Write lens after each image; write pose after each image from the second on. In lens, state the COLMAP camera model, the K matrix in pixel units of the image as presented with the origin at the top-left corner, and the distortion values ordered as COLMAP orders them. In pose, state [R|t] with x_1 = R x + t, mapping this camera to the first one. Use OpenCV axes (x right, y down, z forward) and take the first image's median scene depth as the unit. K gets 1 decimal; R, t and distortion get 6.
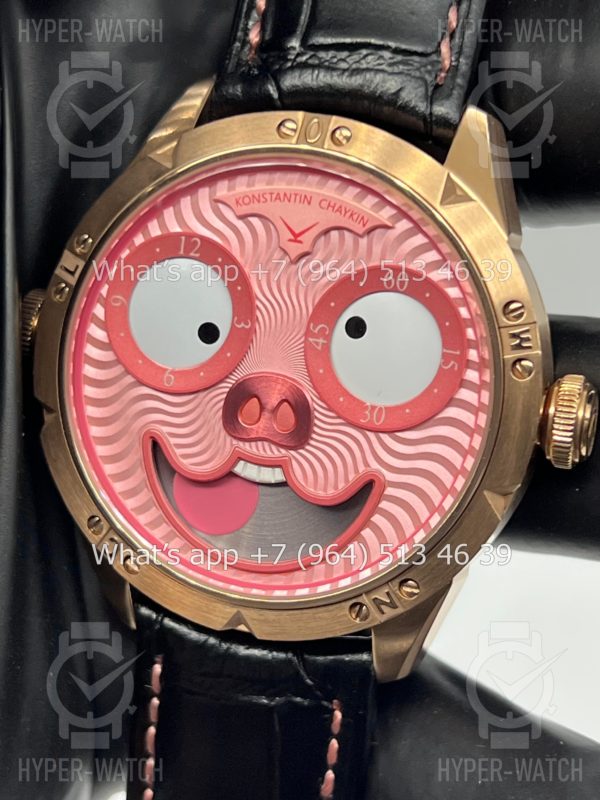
lens RADIAL K [[1829.7, 0, 300.0], [0, 1829.7, 400.0], [0, 0, 1]] dist [0.275134, 0.227657]
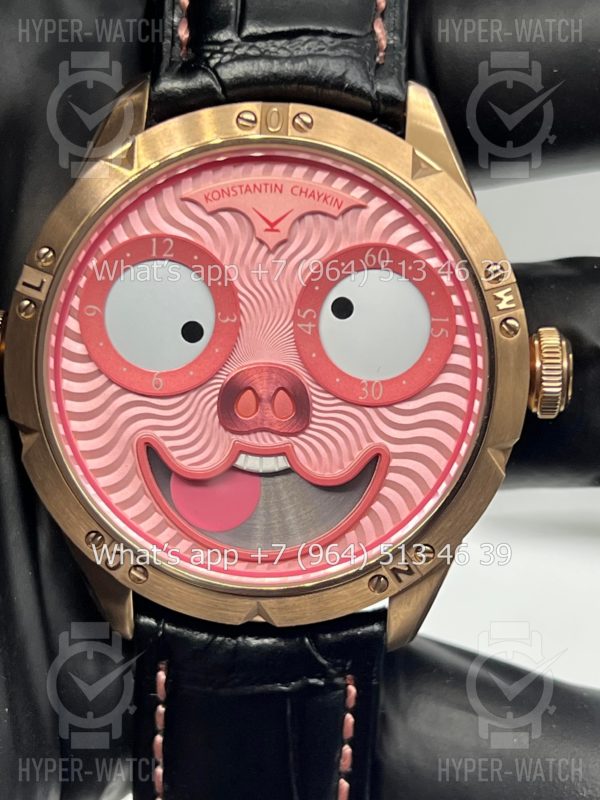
lens RADIAL K [[1829.7, 0, 300.0], [0, 1829.7, 400.0], [0, 0, 1]] dist [0.275134, 0.227657]
pose [[0.961116, -0.130368, 0.243433, -0.242850], [0.129891, 0.991363, 0.018082, -0.010210], [-0.243688, 0.014241, 0.969749, 0.018344]]
